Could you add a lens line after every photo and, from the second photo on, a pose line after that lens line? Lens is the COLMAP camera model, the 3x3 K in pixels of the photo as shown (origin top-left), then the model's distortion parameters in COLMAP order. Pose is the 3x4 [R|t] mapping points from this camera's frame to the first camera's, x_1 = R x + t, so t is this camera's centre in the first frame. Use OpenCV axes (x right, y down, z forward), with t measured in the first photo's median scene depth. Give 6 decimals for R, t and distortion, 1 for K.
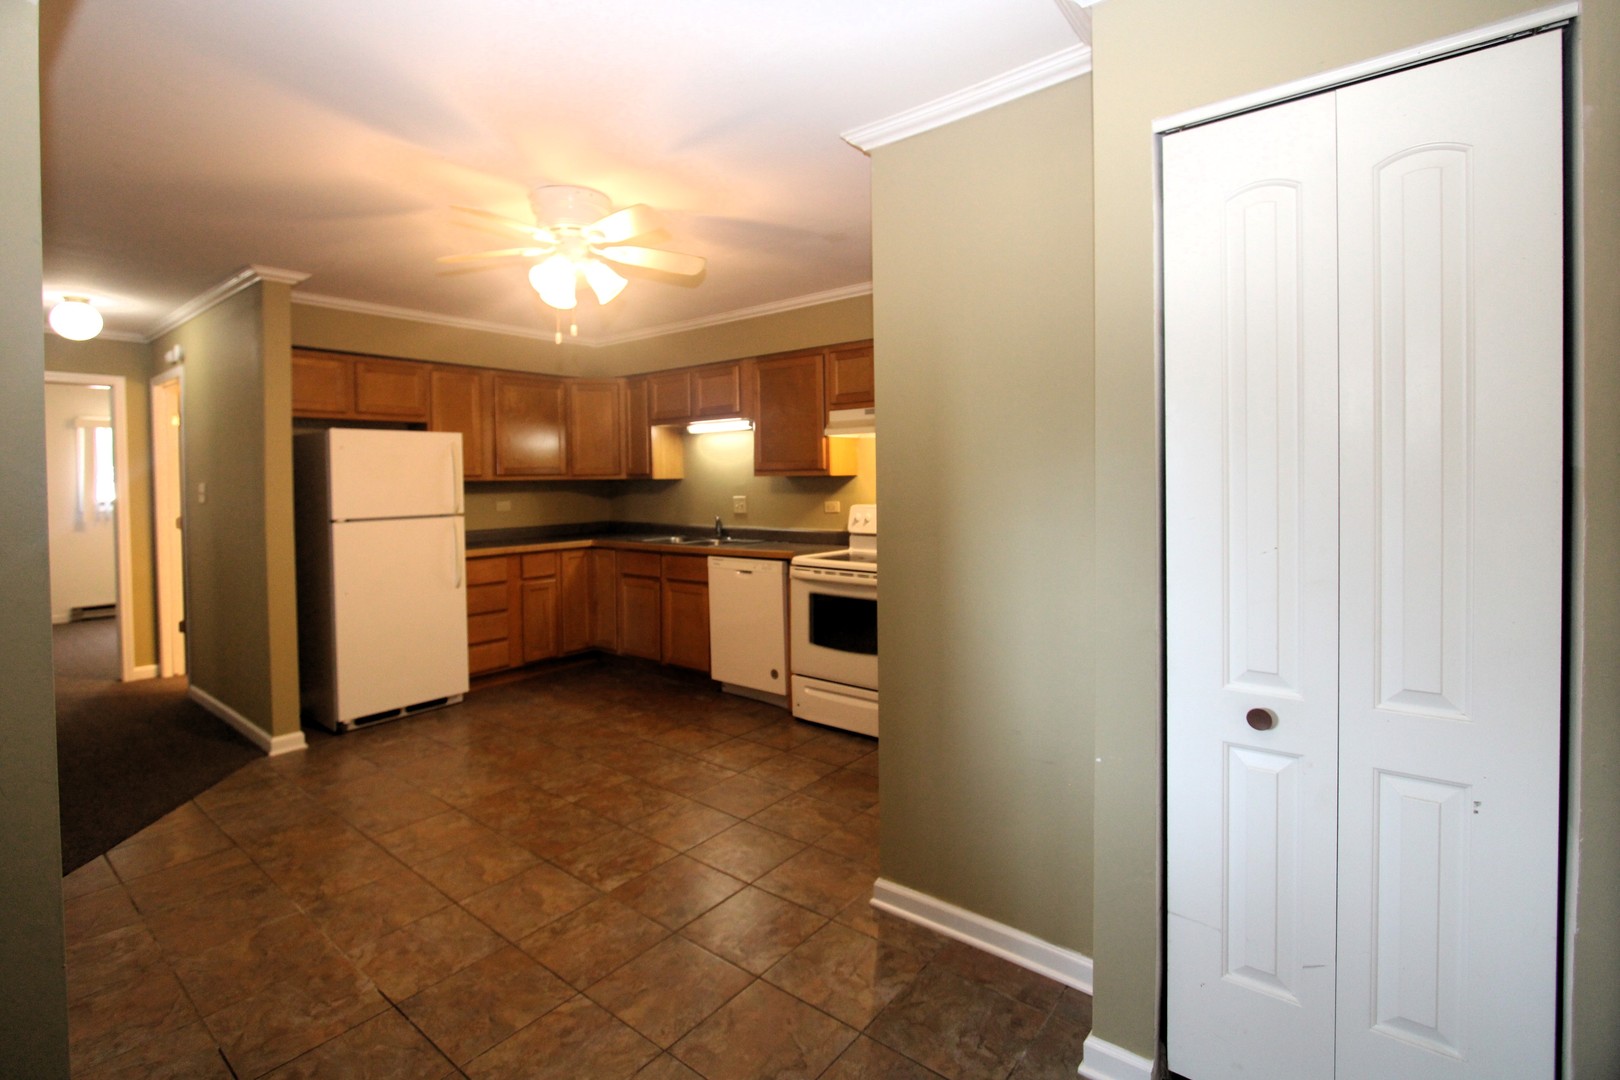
lens RADIAL K [[752.3, 0, 792.5], [0, 752.3, 489.1], [0, 0, 1]] dist [-0.020410, 0.003389]
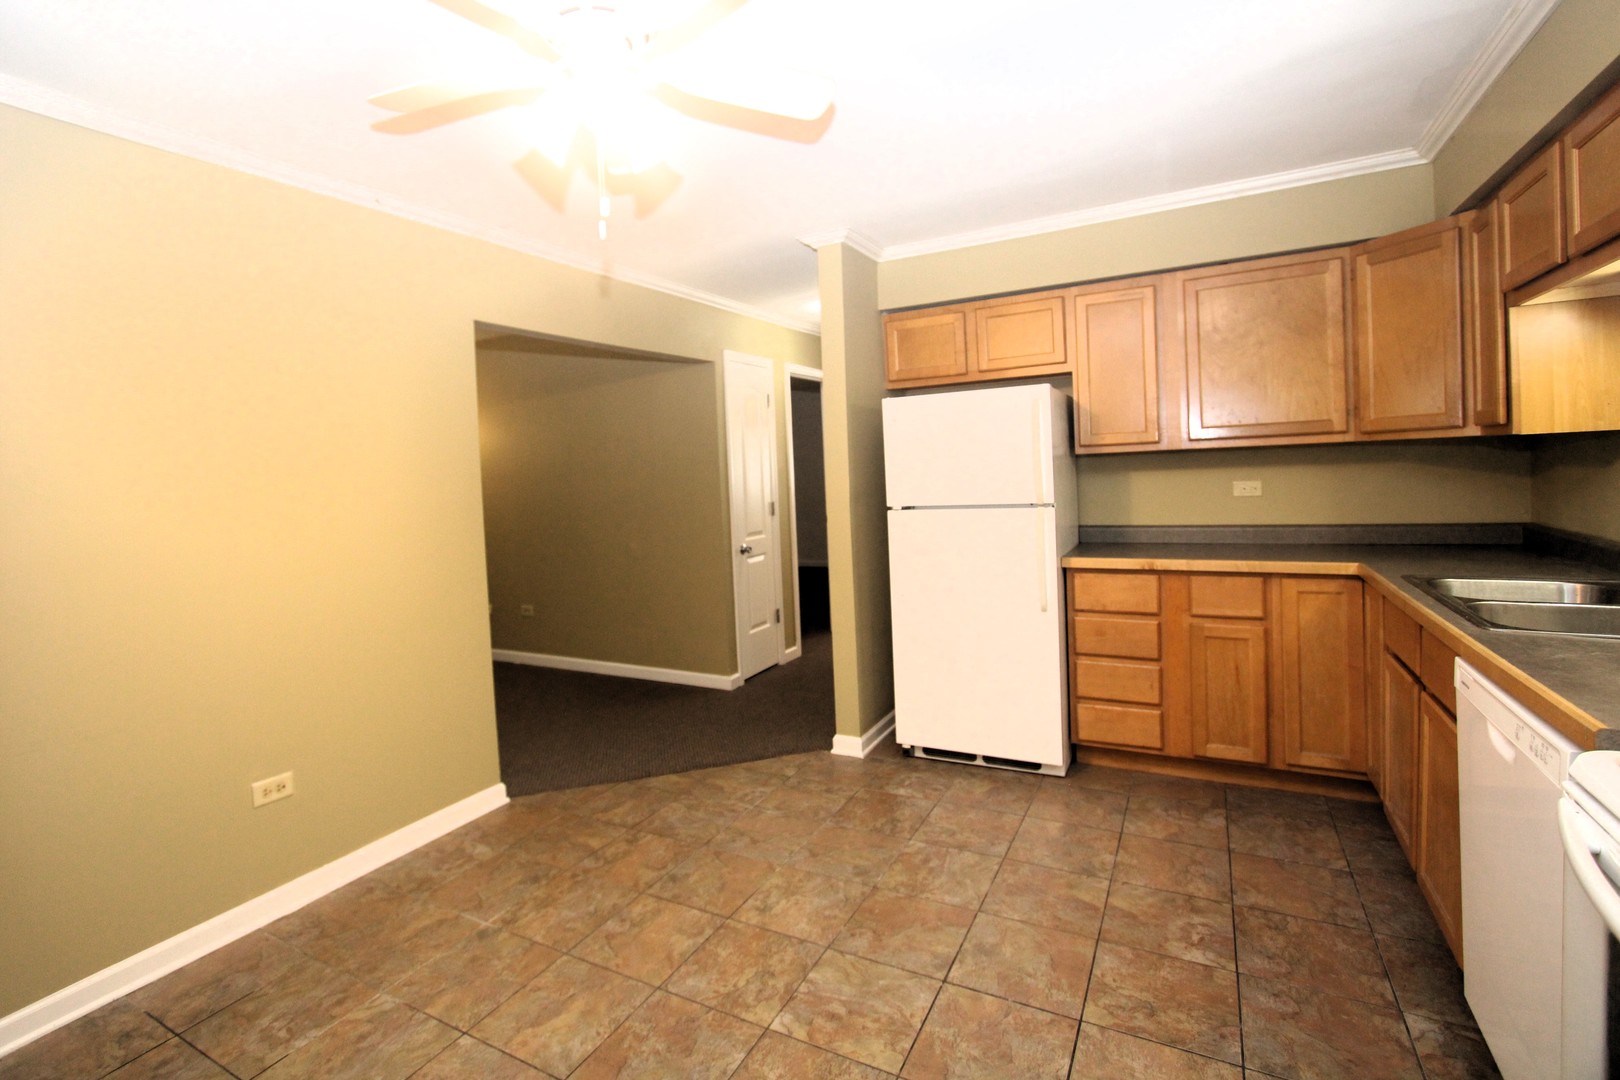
lens RADIAL K [[752.3, 0, 787.8], [0, 752.3, 489.8], [0, 0, 1]] dist [-0.020410, 0.003389]
pose [[0.175184, 0.033292, -0.983973, 0.191211], [0.027309, 0.998879, 0.038658, -0.012942], [0.984157, -0.033643, 0.174079, 0.685995]]
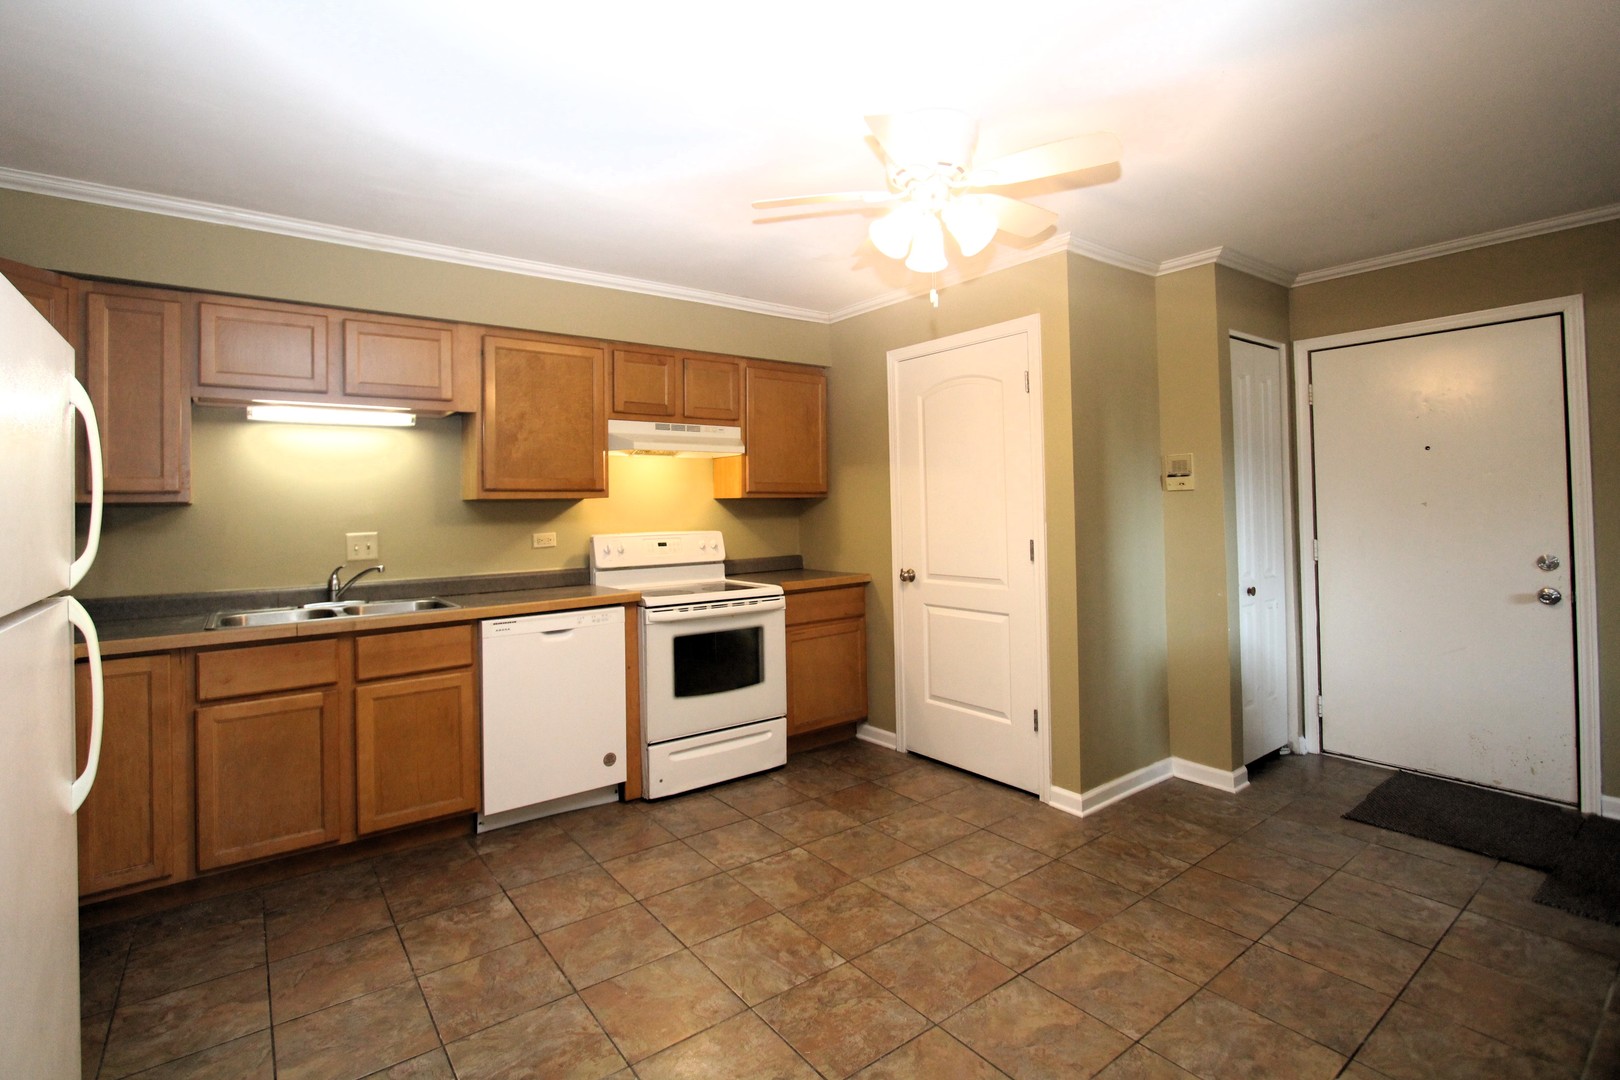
lens RADIAL K [[747.9, 0, 789.5], [0, 747.9, 488.8], [0, 0, 1]] dist [-0.016451, 0.001488]
pose [[0.248370, 0.034634, 0.968046, -0.720229], [0.030049, 0.998604, -0.043437, 0.013596], [-0.968199, 0.039877, 0.246983, 0.640368]]
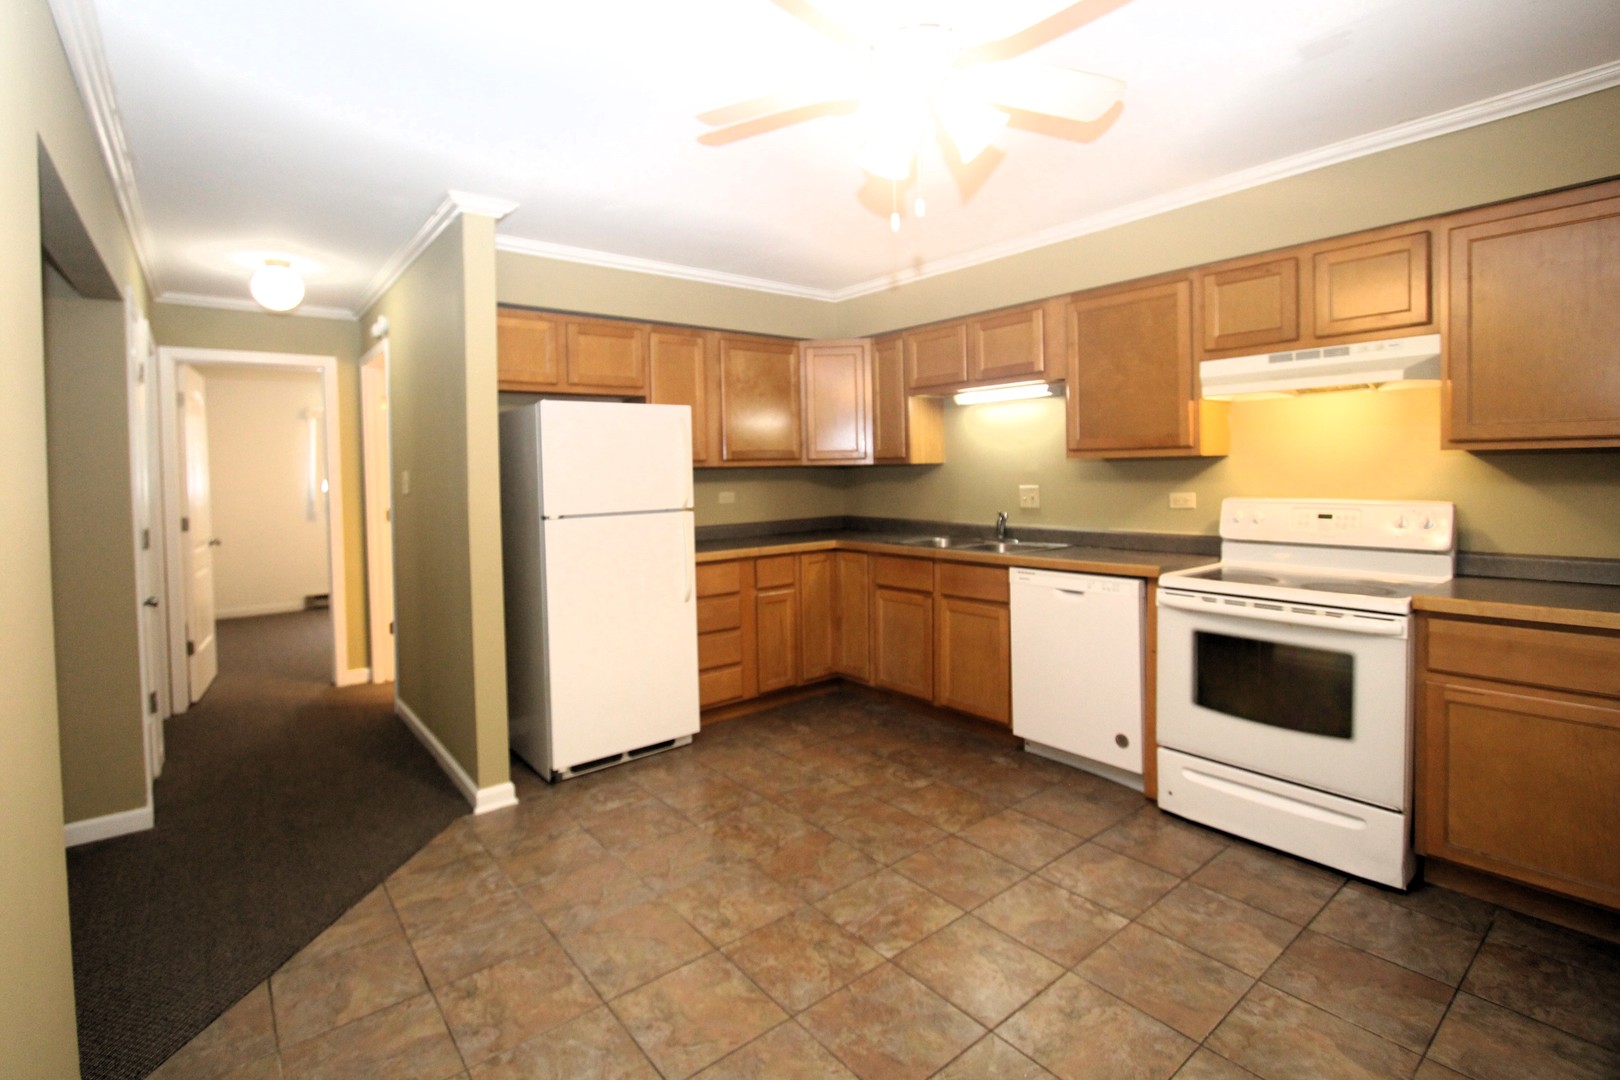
lens RADIAL K [[752.3, 0, 787.5], [0, 752.3, 485.9], [0, 0, 1]] dist [-0.020410, 0.003389]
pose [[0.974886, -0.000426, -0.222703, -0.174370], [0.002797, 0.999943, 0.010330, 0.001628], [0.222686, -0.010693, 0.974832, 0.262206]]
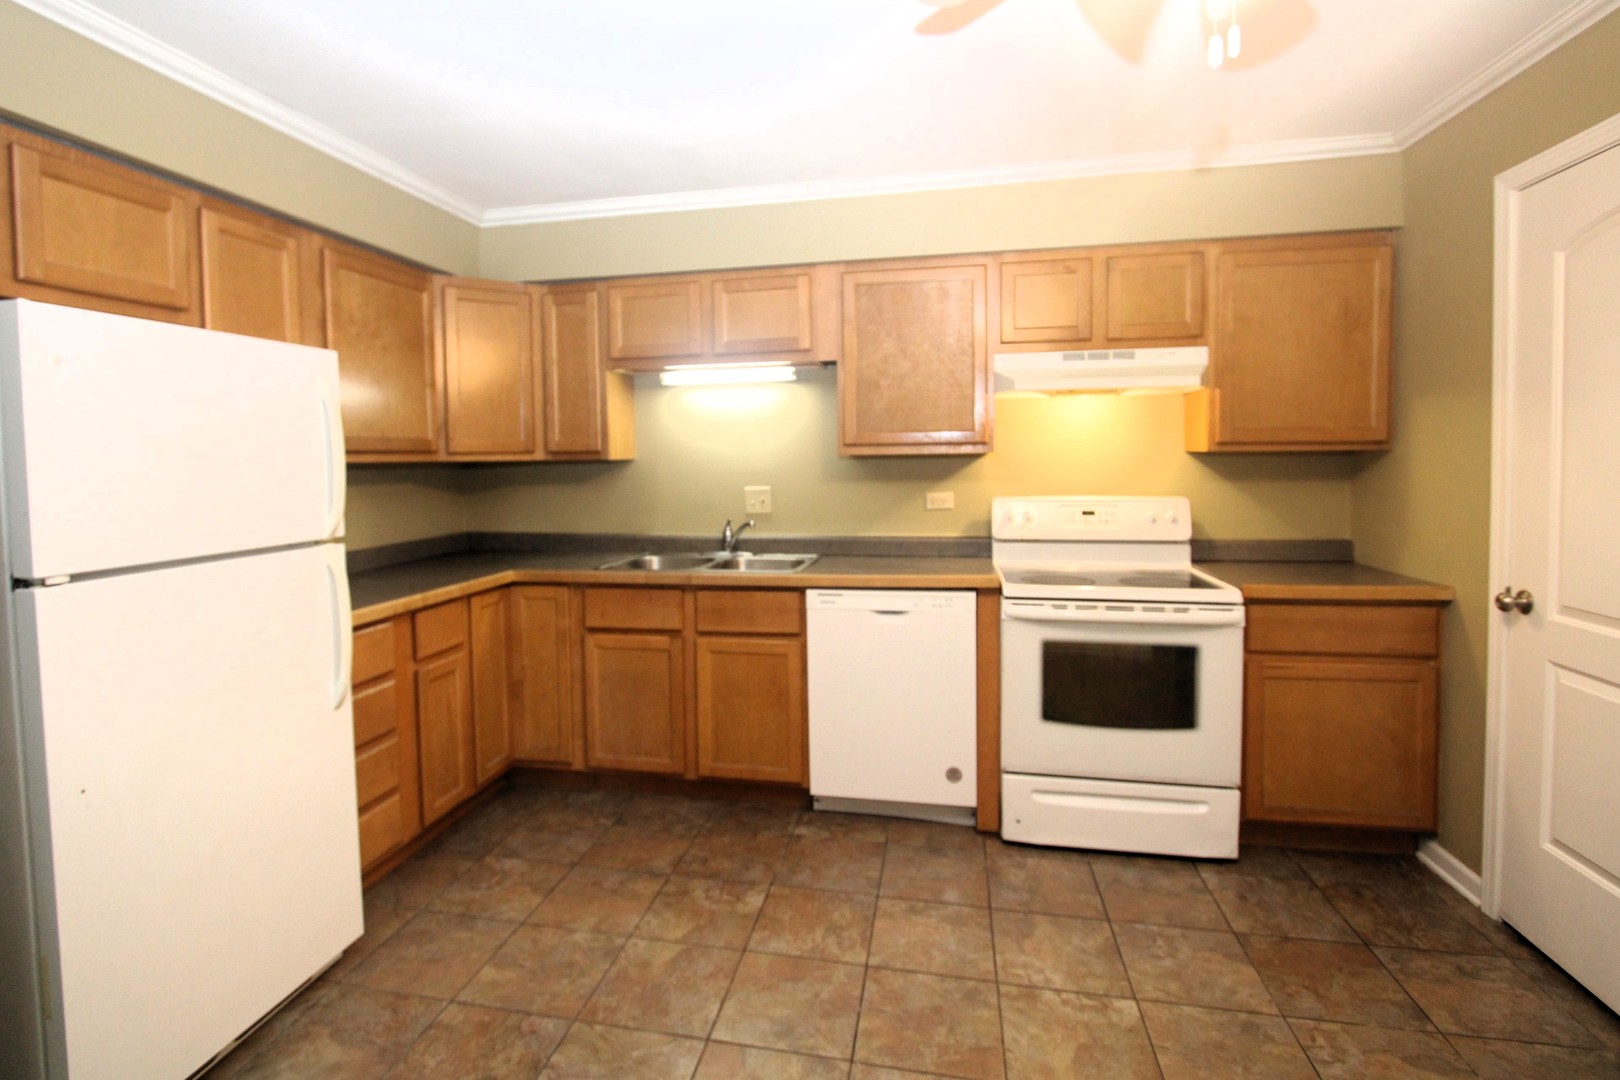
lens RADIAL K [[777.8, 0, 785.4], [0, 777.8, 486.7], [0, 0, 1]] dist [-0.019731, 0.002756]
pose [[0.888212, -0.015525, 0.459171, -0.440845], [0.008100, 0.999803, 0.018135, -0.003011], [-0.459362, -0.012388, 0.888163, 0.509375]]
